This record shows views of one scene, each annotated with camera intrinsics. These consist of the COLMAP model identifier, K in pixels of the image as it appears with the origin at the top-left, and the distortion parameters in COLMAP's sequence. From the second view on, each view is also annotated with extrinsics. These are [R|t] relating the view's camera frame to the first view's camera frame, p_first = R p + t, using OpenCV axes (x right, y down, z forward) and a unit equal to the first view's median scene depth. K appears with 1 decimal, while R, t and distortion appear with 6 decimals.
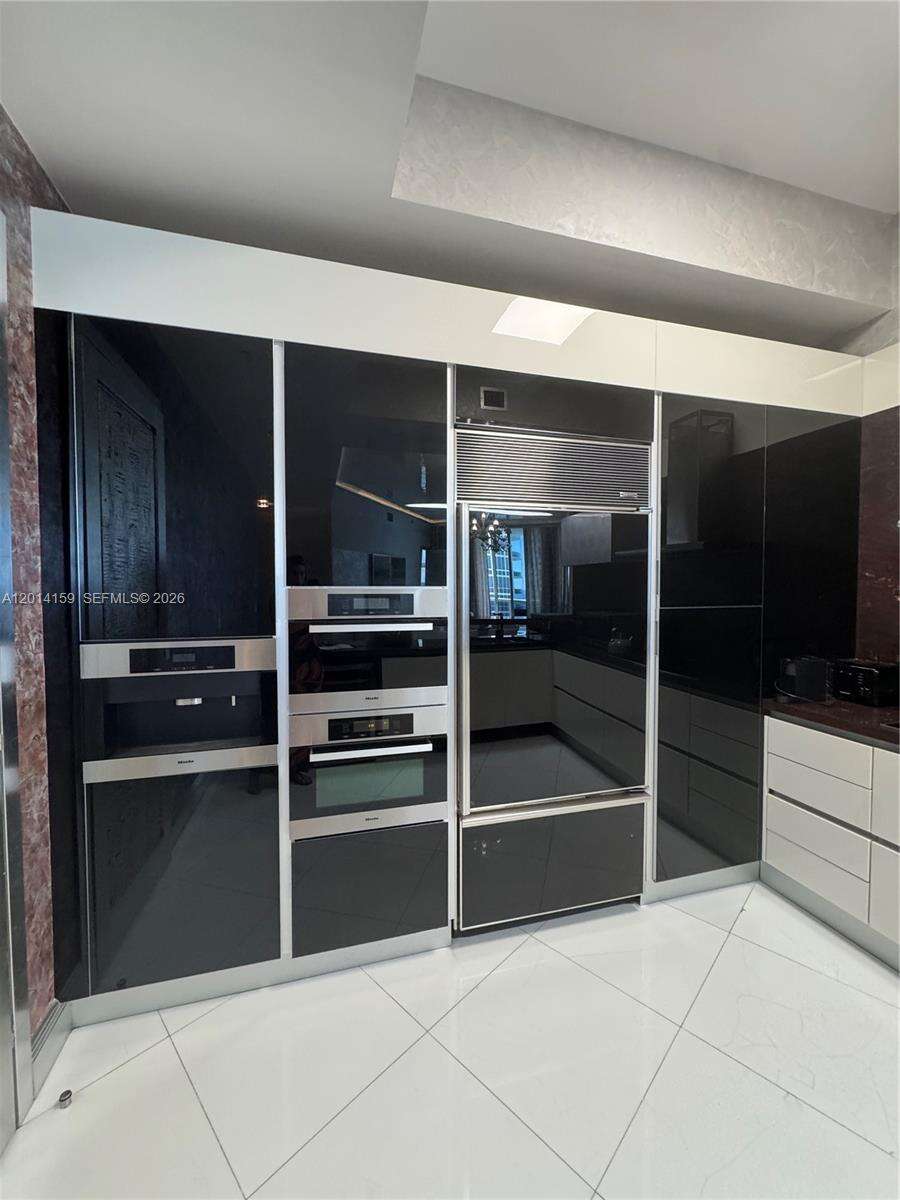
lens RADIAL K [[477.2, 0, 446.1], [0, 477.2, 600.4], [0, 0, 1]] dist [-0.002744, 0.000793]
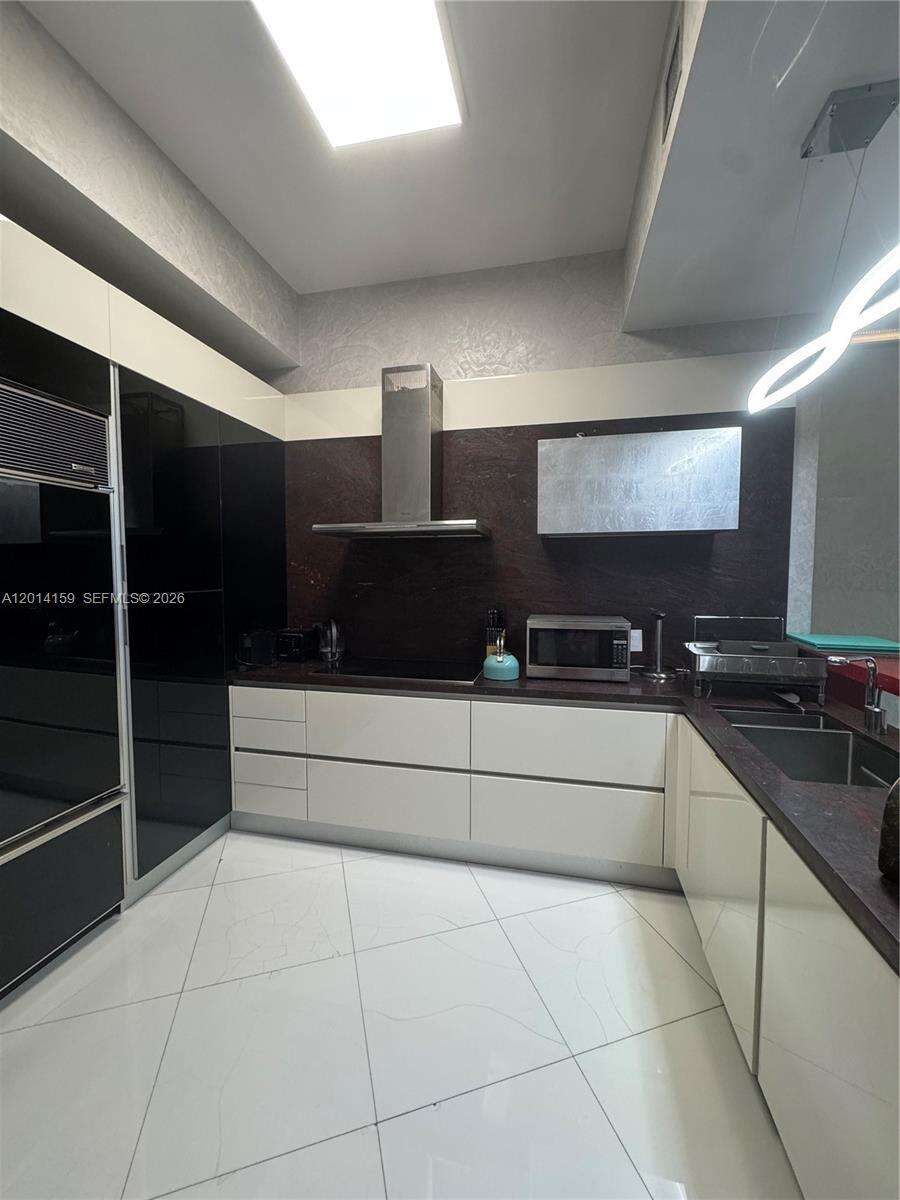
lens RADIAL K [[477.2, 0, 448.9], [0, 477.2, 599.3], [0, 0, 1]] dist [-0.002744, 0.000793]
pose [[0.485373, -0.048082, 0.872984, -0.068453], [0.024470, 0.998843, 0.041408, 0.000184], [-0.873965, 0.001264, 0.485988, -0.018997]]
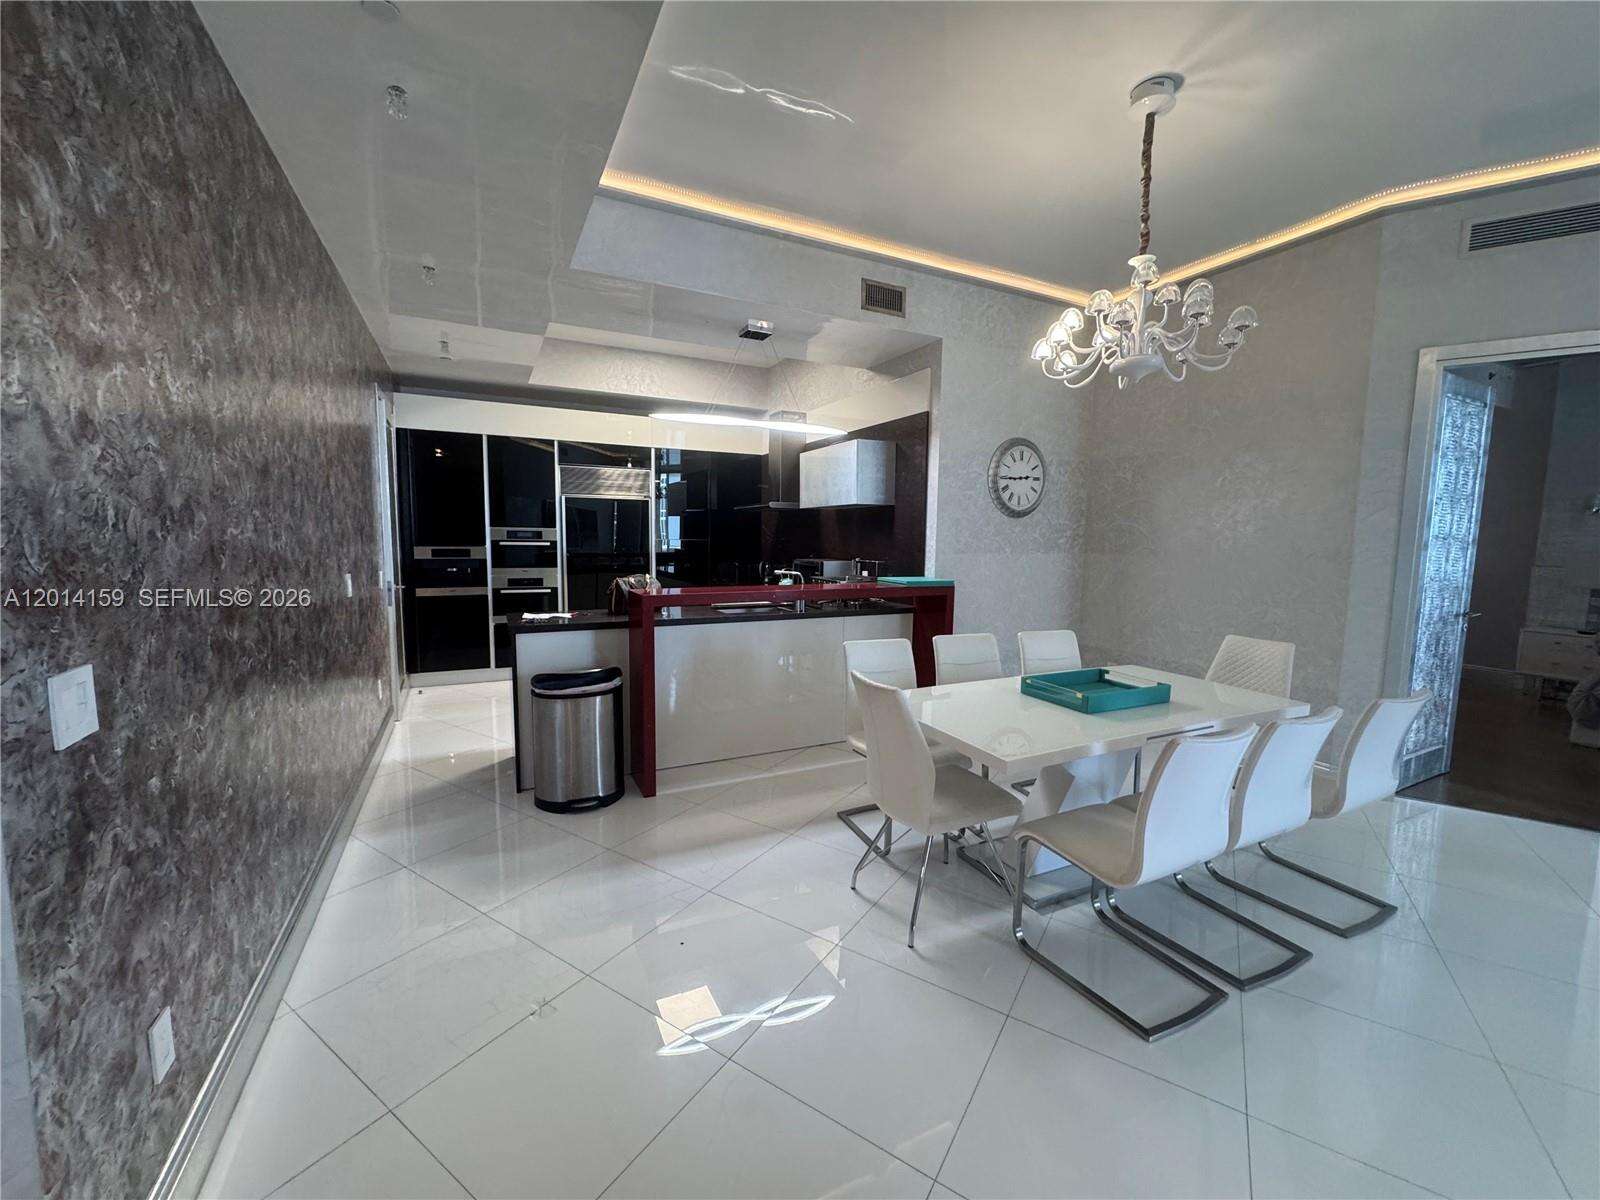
lens RADIAL K [[636.3, 0, 802.9], [0, 636.3, 595.1], [0, 0, 1]] dist [-0.002744, 0.000793]
pose [[0.991474, 0.004360, 0.130231, 0.731431], [-0.013905, 0.997273, 0.072477, 0.053027], [-0.129559, -0.073670, 0.988831, -2.157844]]
